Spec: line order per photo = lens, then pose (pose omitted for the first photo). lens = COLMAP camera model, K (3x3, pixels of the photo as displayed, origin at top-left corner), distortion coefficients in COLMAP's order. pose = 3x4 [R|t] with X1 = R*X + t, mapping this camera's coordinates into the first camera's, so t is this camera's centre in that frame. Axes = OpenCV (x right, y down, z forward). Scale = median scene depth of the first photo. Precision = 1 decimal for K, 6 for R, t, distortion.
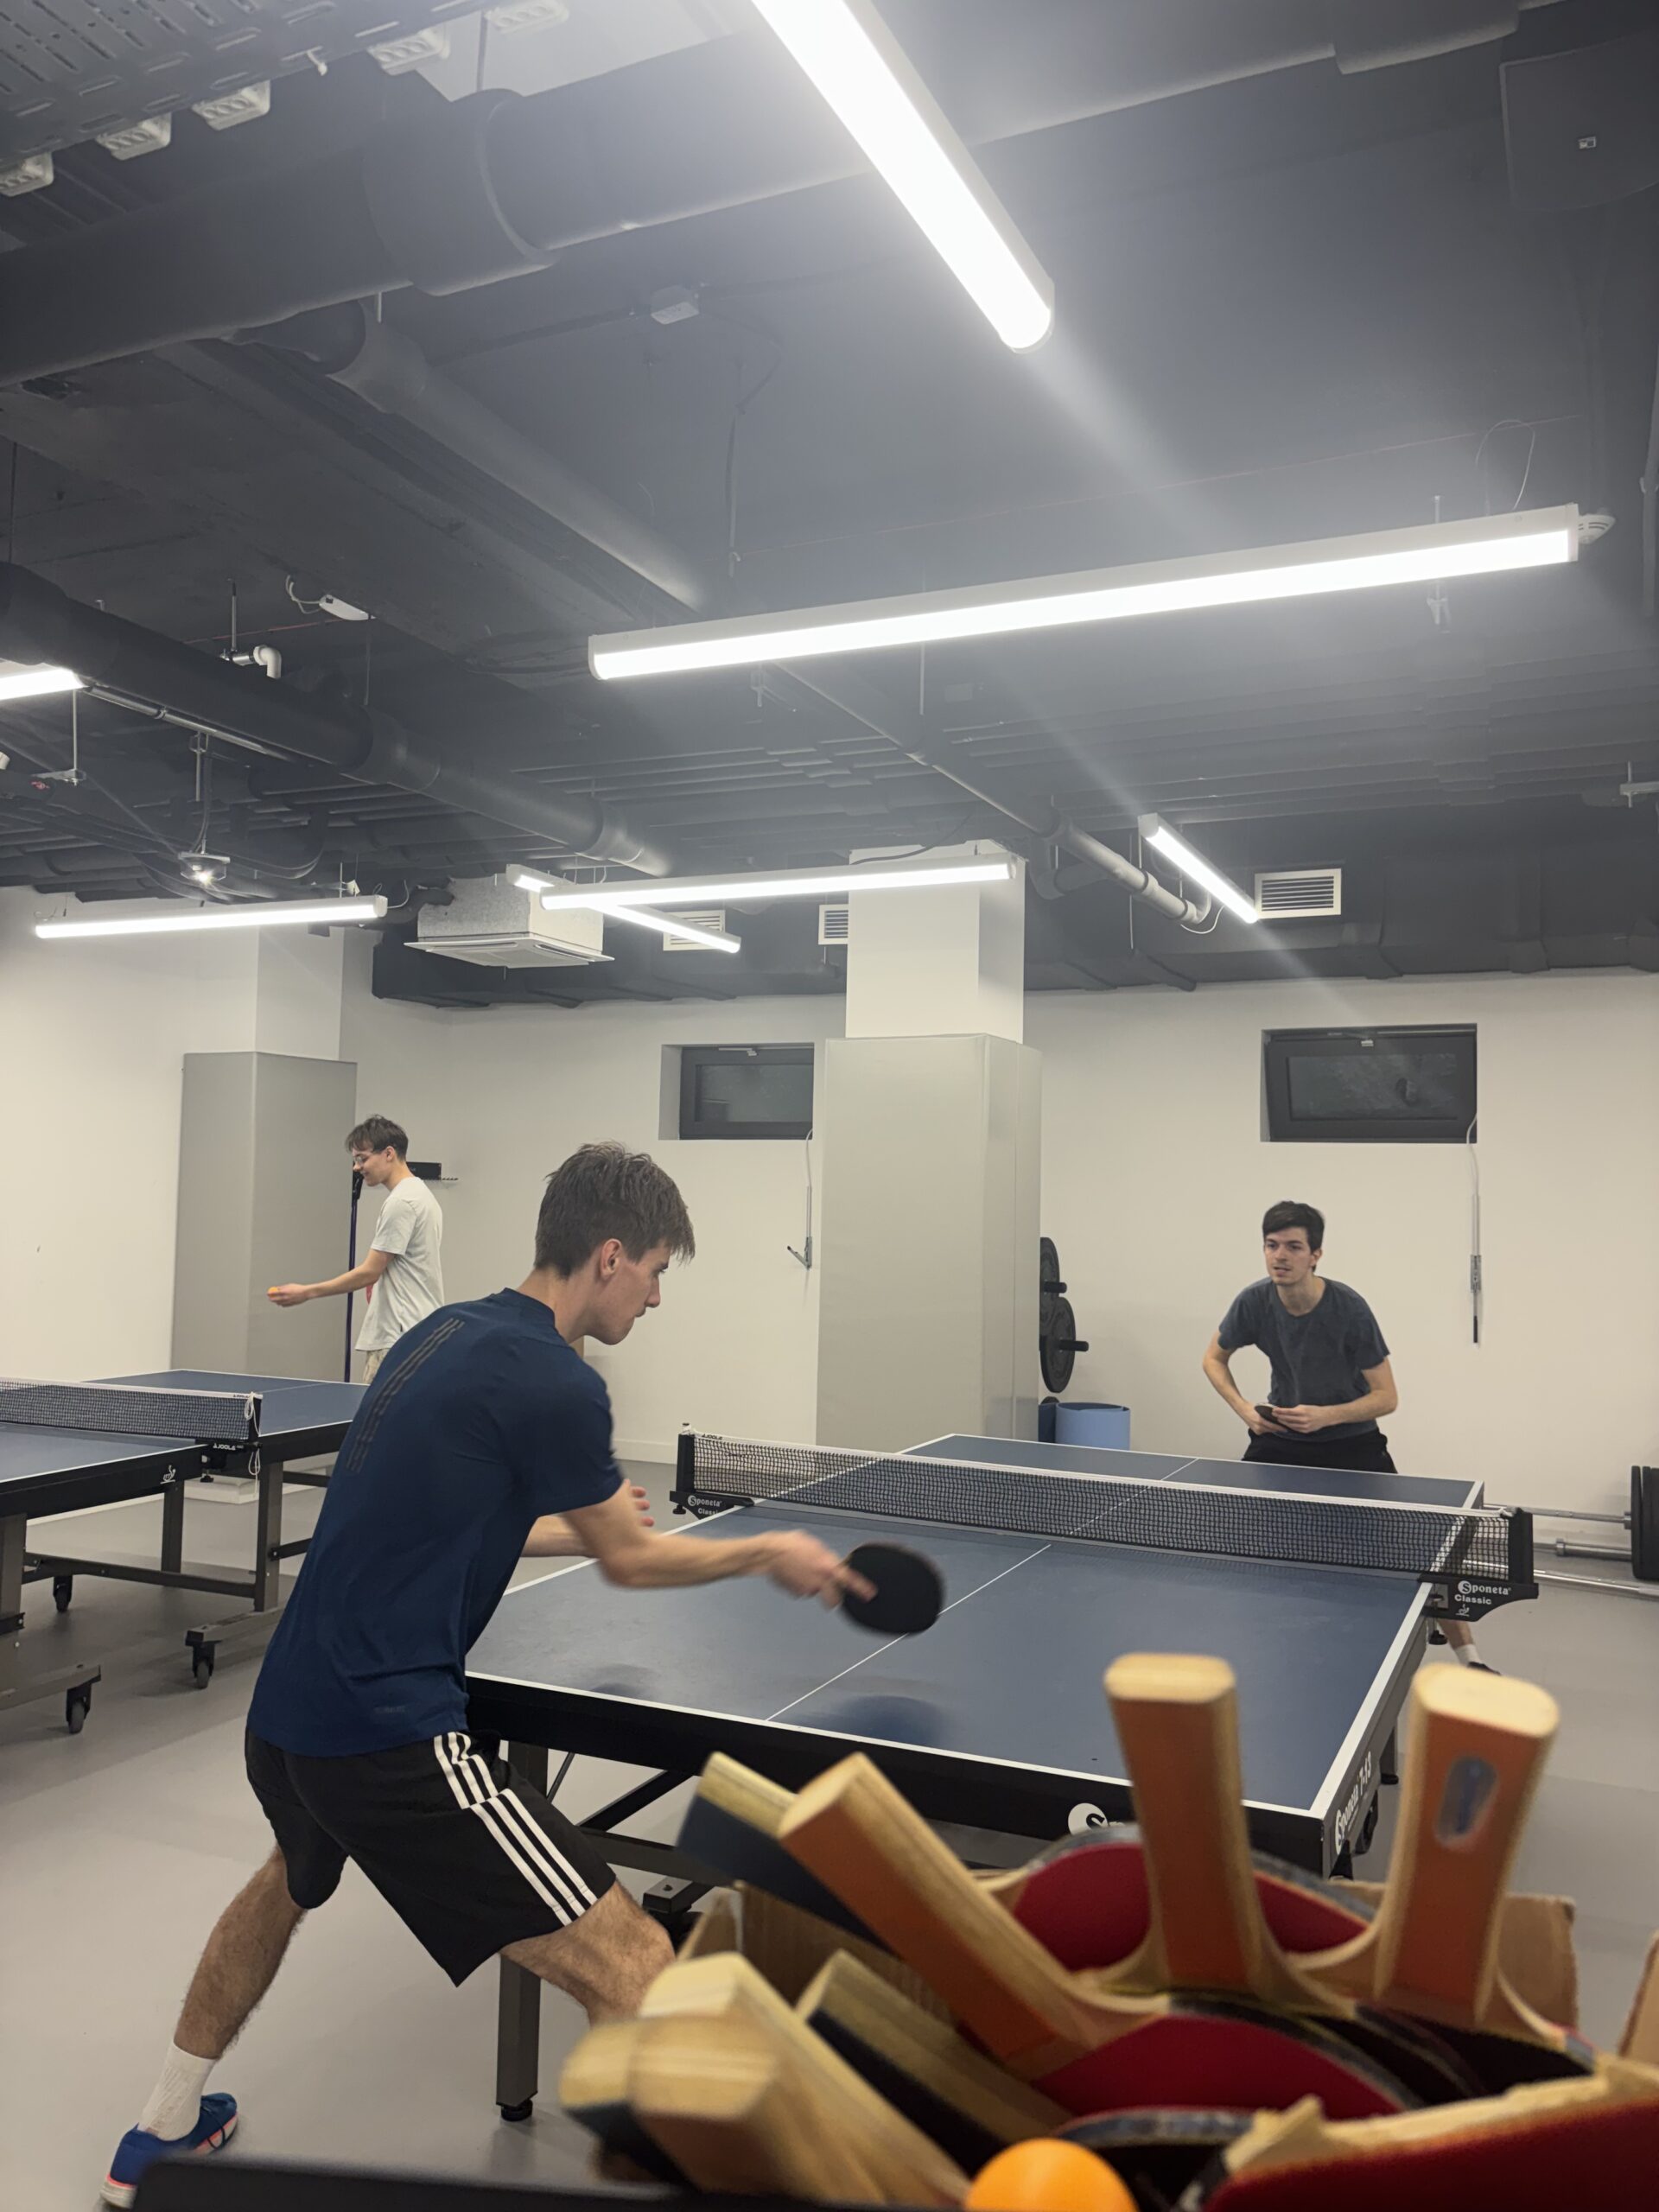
lens RADIAL K [[1660.8, 0, 868.3], [0, 1660.8, 1102.5], [0, 0, 1]] dist [0.054234, -0.078406]
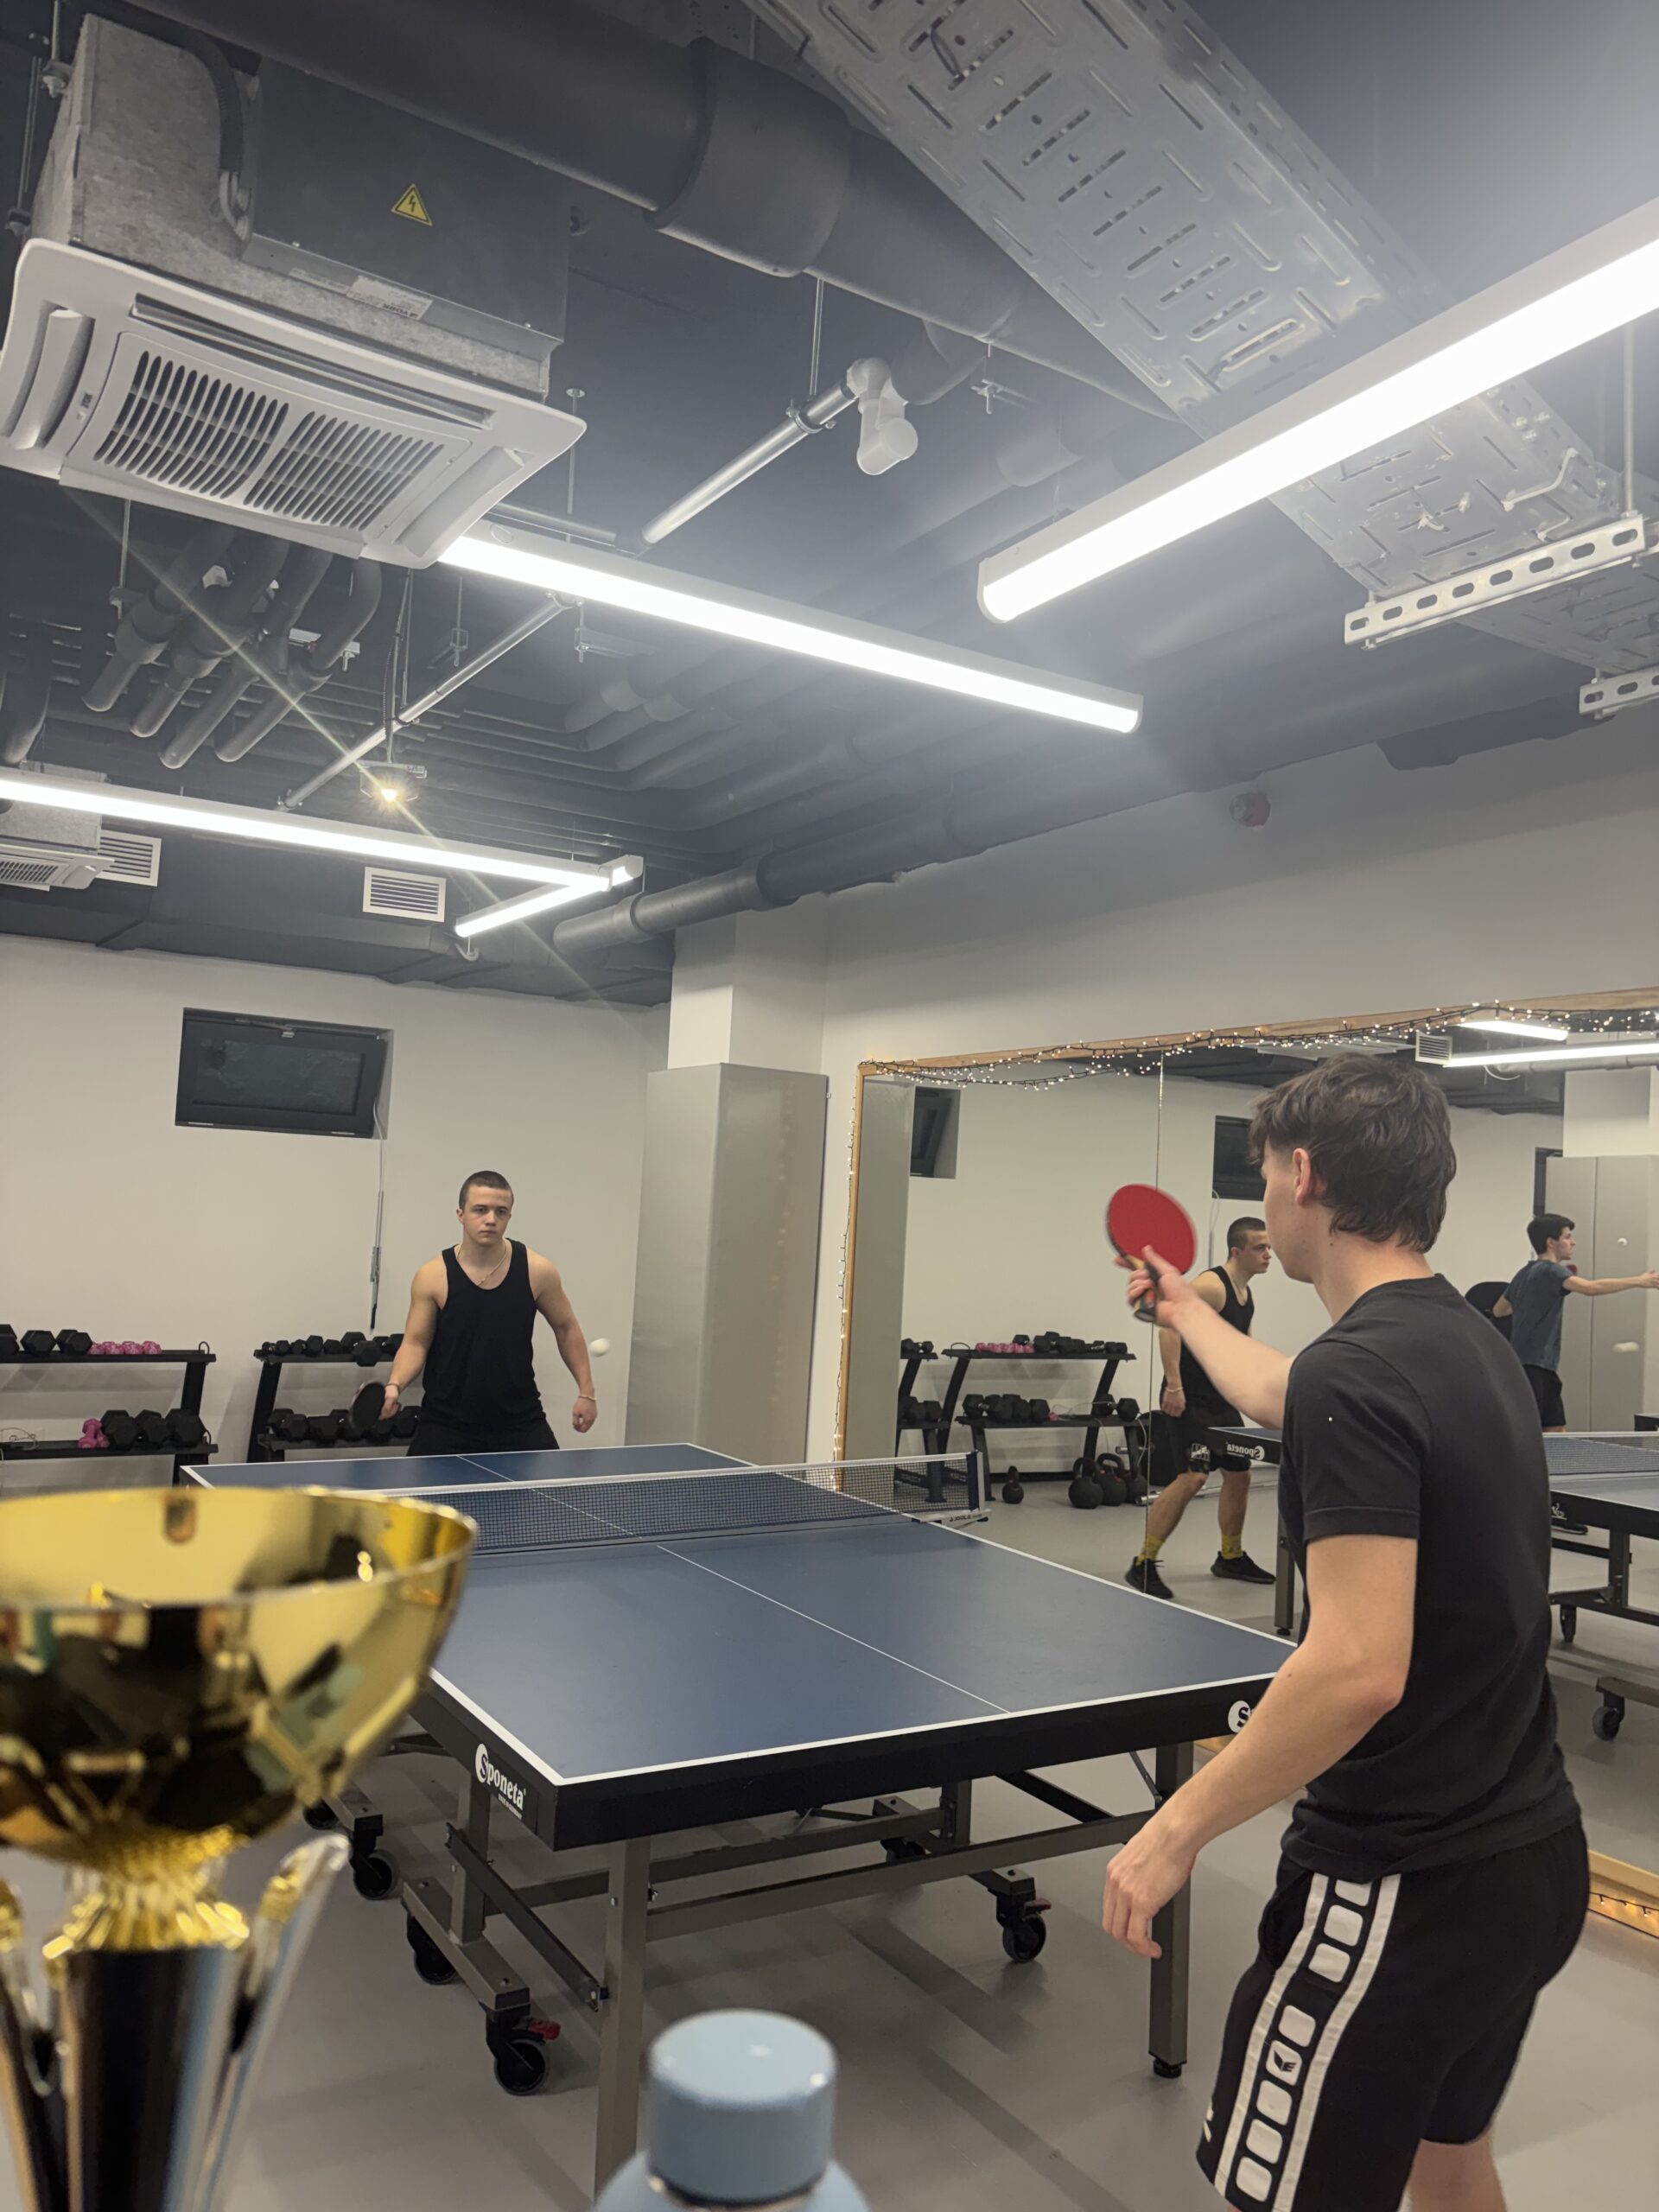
lens RADIAL K [[1664.4, 0, 854.9], [0, 1664.4, 1106.6], [0, 0, 1]] dist [0.053133, -0.077825]
pose [[0.563613, 0.057363, 0.824045, -0.801881], [-0.073829, 0.997092, -0.018913, 0.005737], [-0.822733, -0.050178, 0.566208, 0.381236]]
